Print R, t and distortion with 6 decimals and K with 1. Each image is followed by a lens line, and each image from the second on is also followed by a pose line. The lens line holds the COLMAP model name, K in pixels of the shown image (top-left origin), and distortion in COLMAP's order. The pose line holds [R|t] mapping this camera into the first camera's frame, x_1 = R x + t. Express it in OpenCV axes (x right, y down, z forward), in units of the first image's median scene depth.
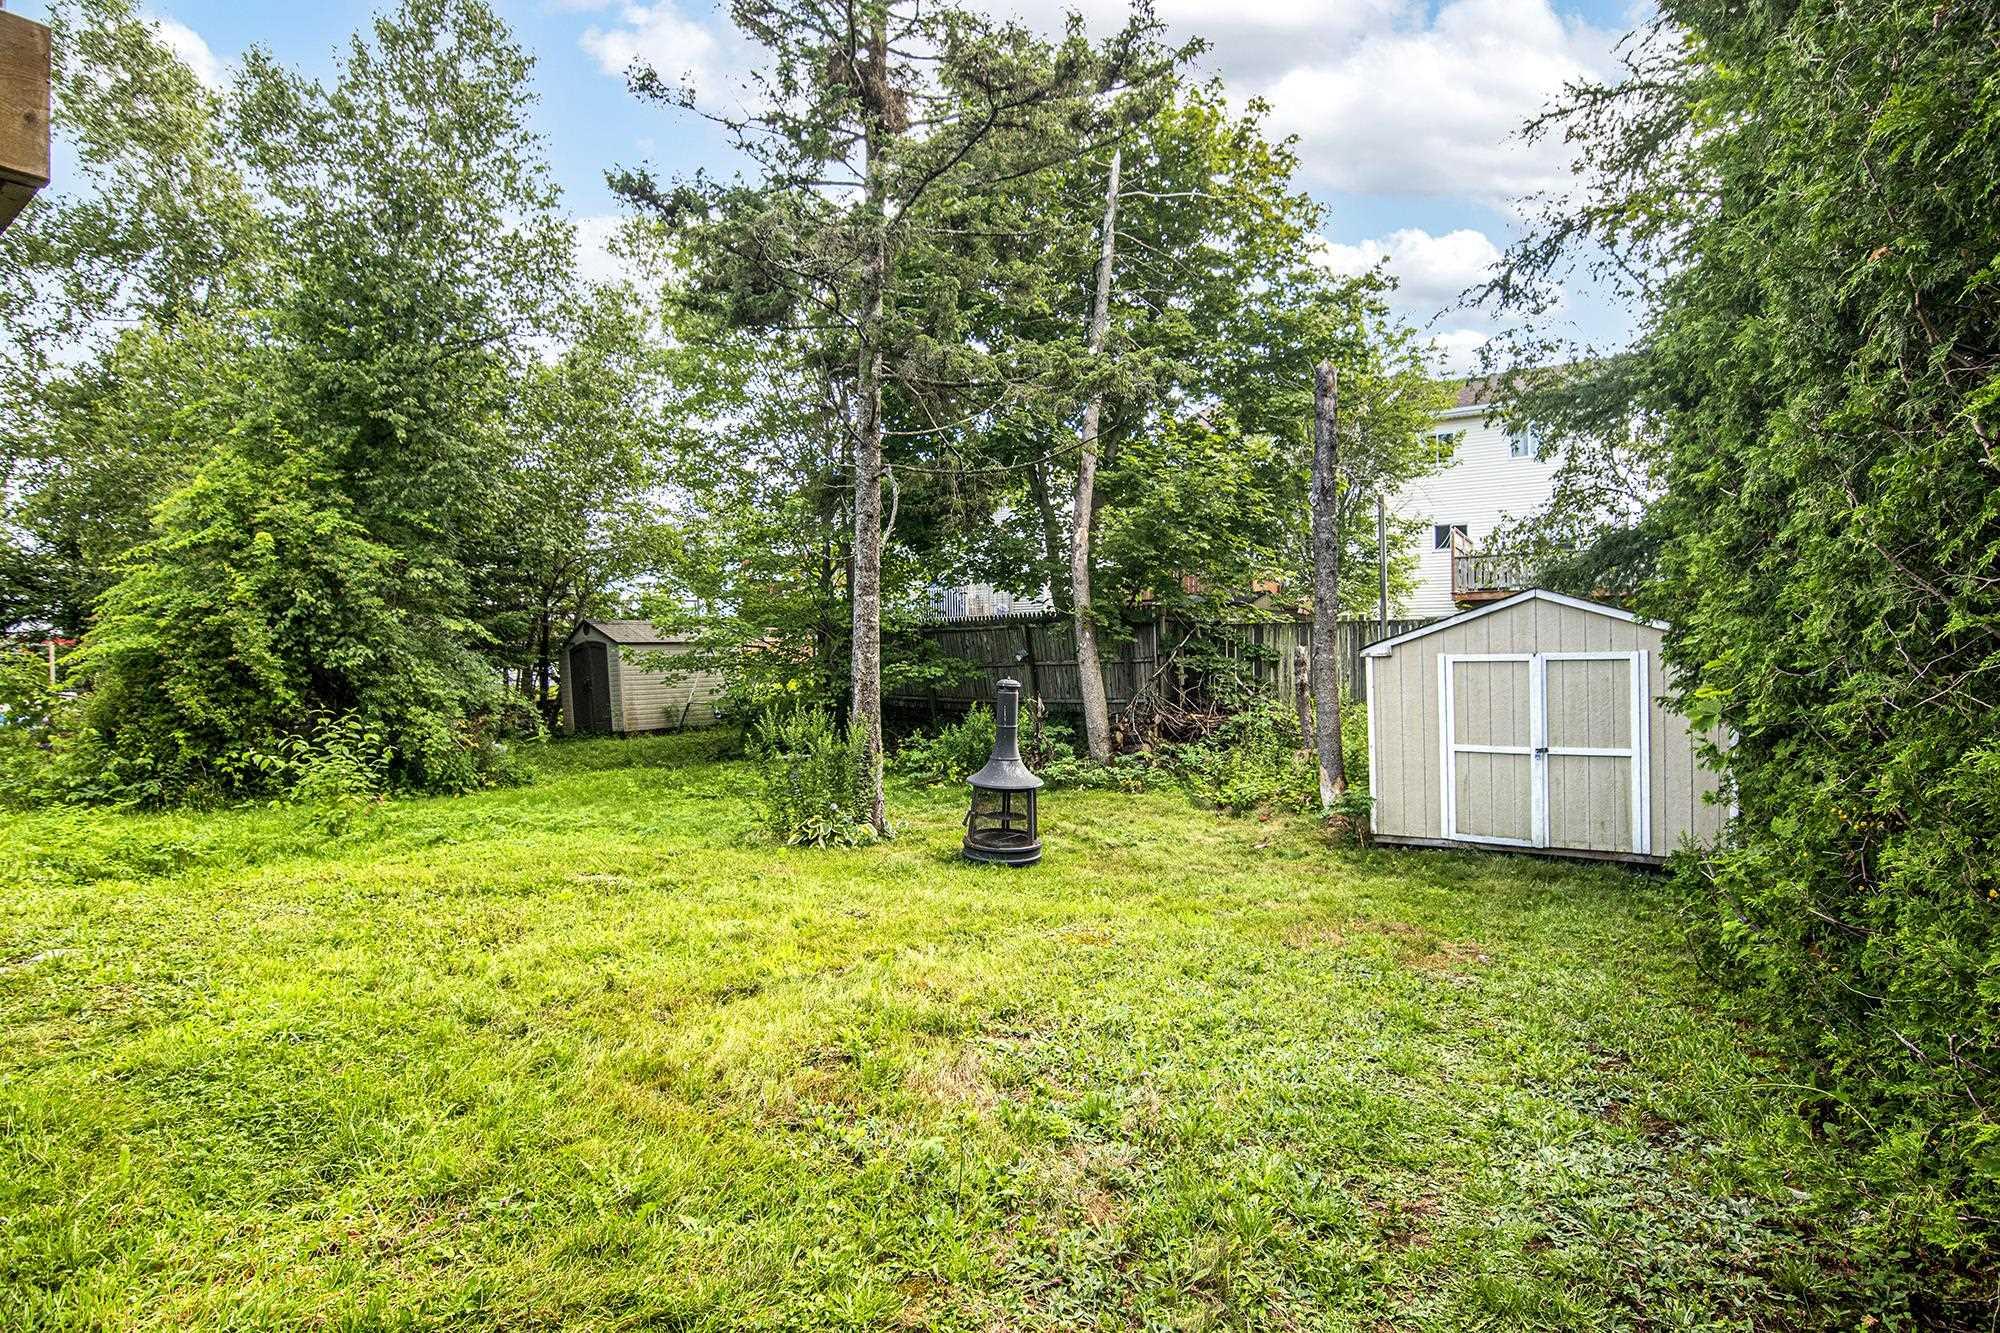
lens RADIAL K [[972.7, 0, 999.4], [0, 972.7, 661.8], [0, 0, 1]] dist [-0.001212, -0.000139]
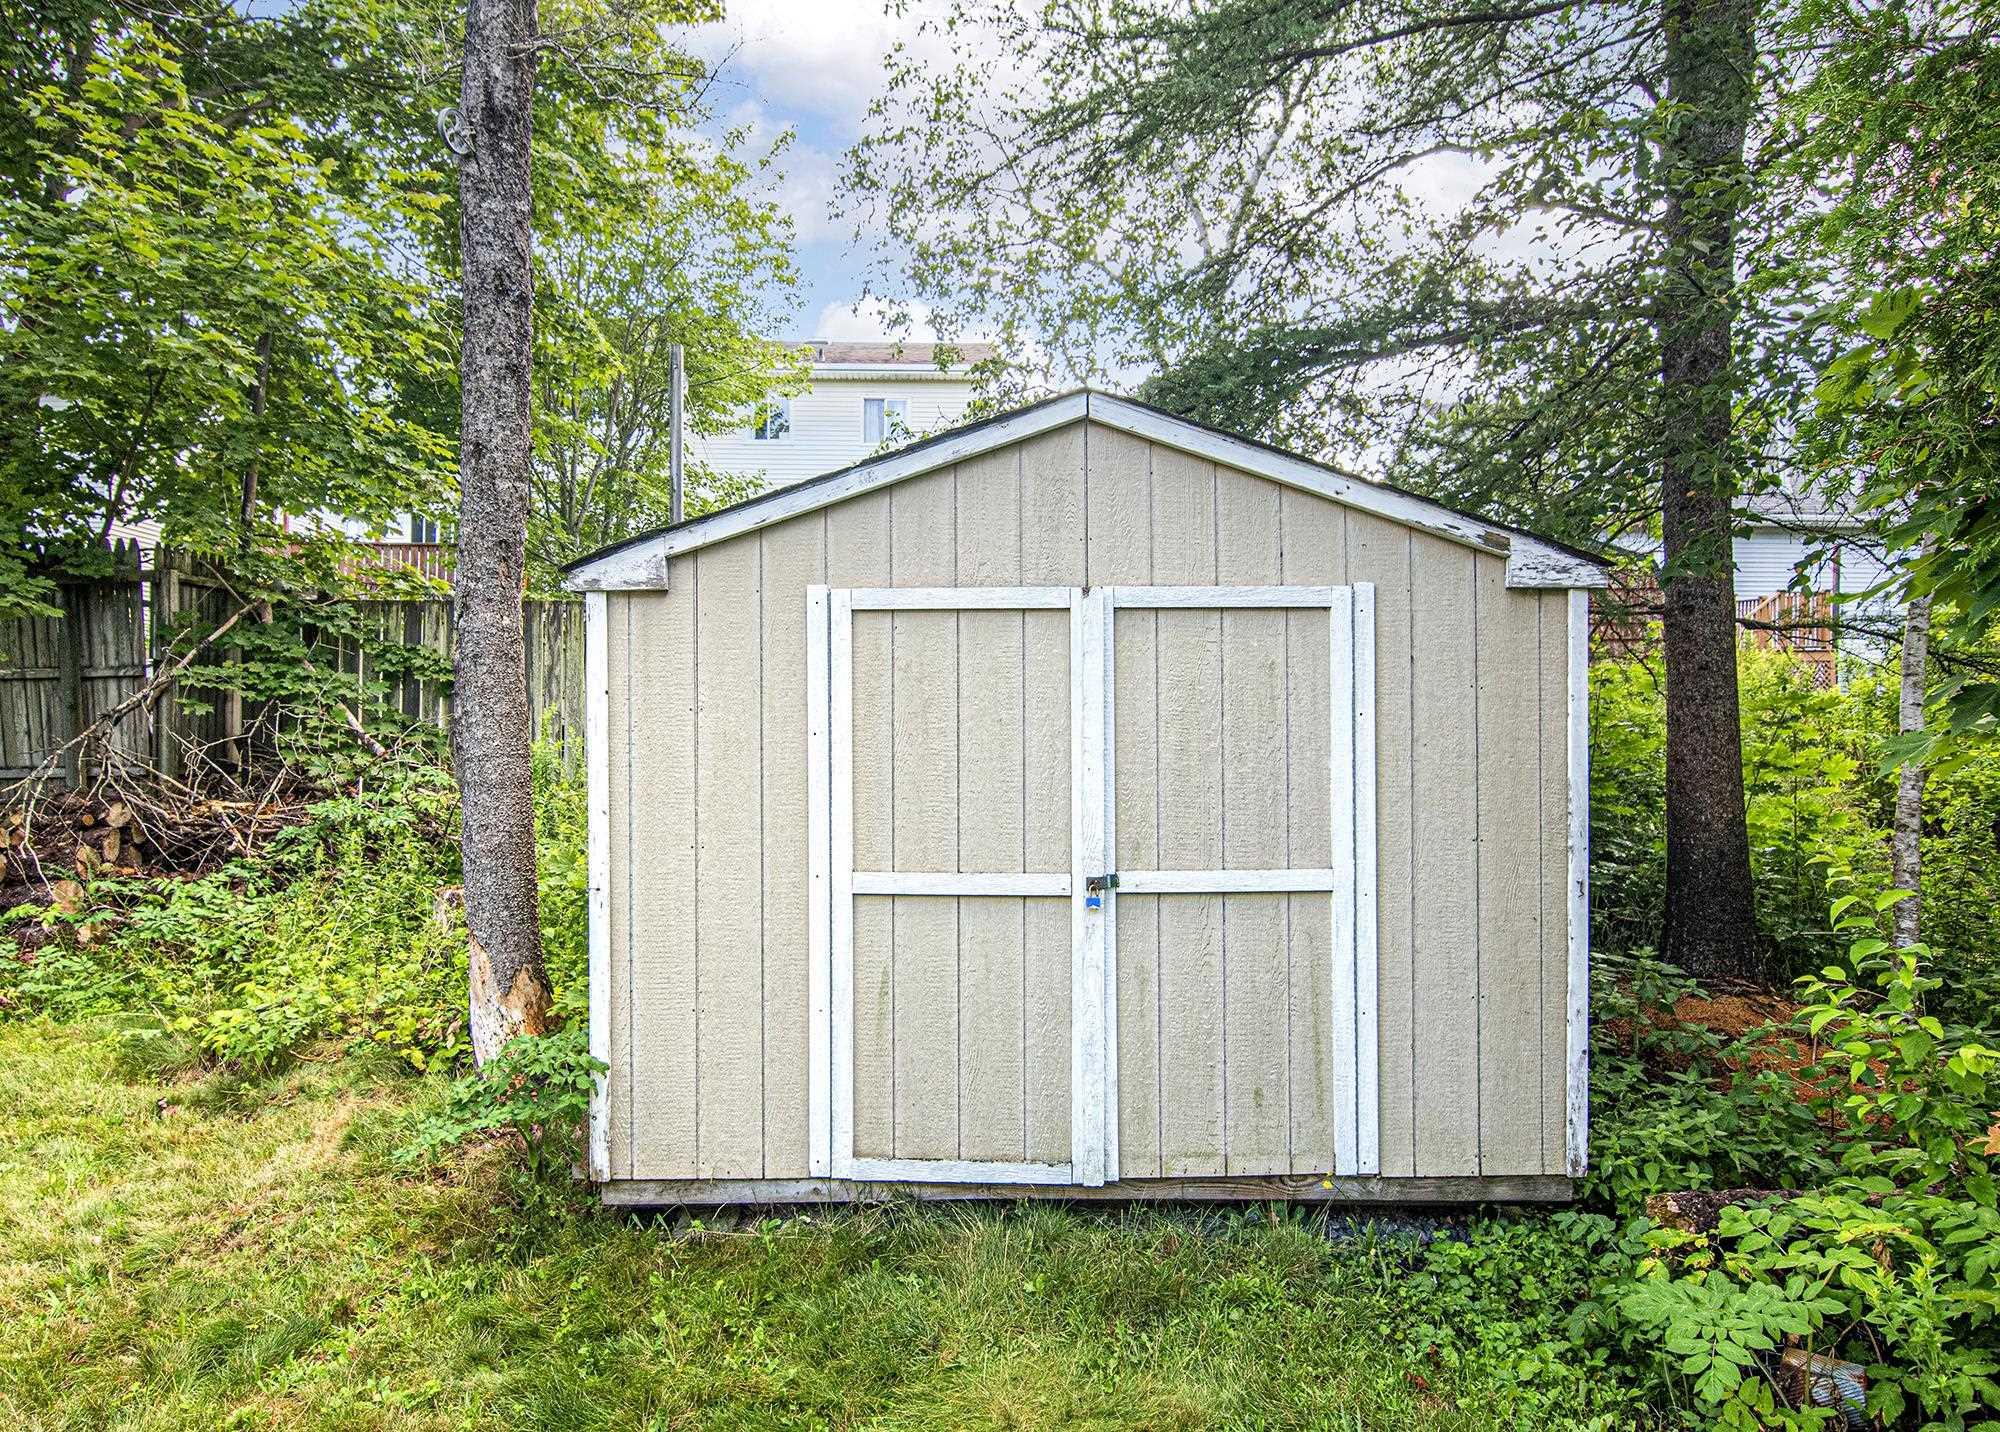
lens RADIAL K [[1172.5, 0, 999.7], [0, 1172.5, 719.0], [0, 0, 1]] dist [-0.001181, -0.000119]
pose [[0.810139, 0.023406, 0.585770, 0.277482], [-0.012066, 0.999657, -0.023257, 0.042445], [-0.586113, 0.011773, 0.810144, 0.651040]]
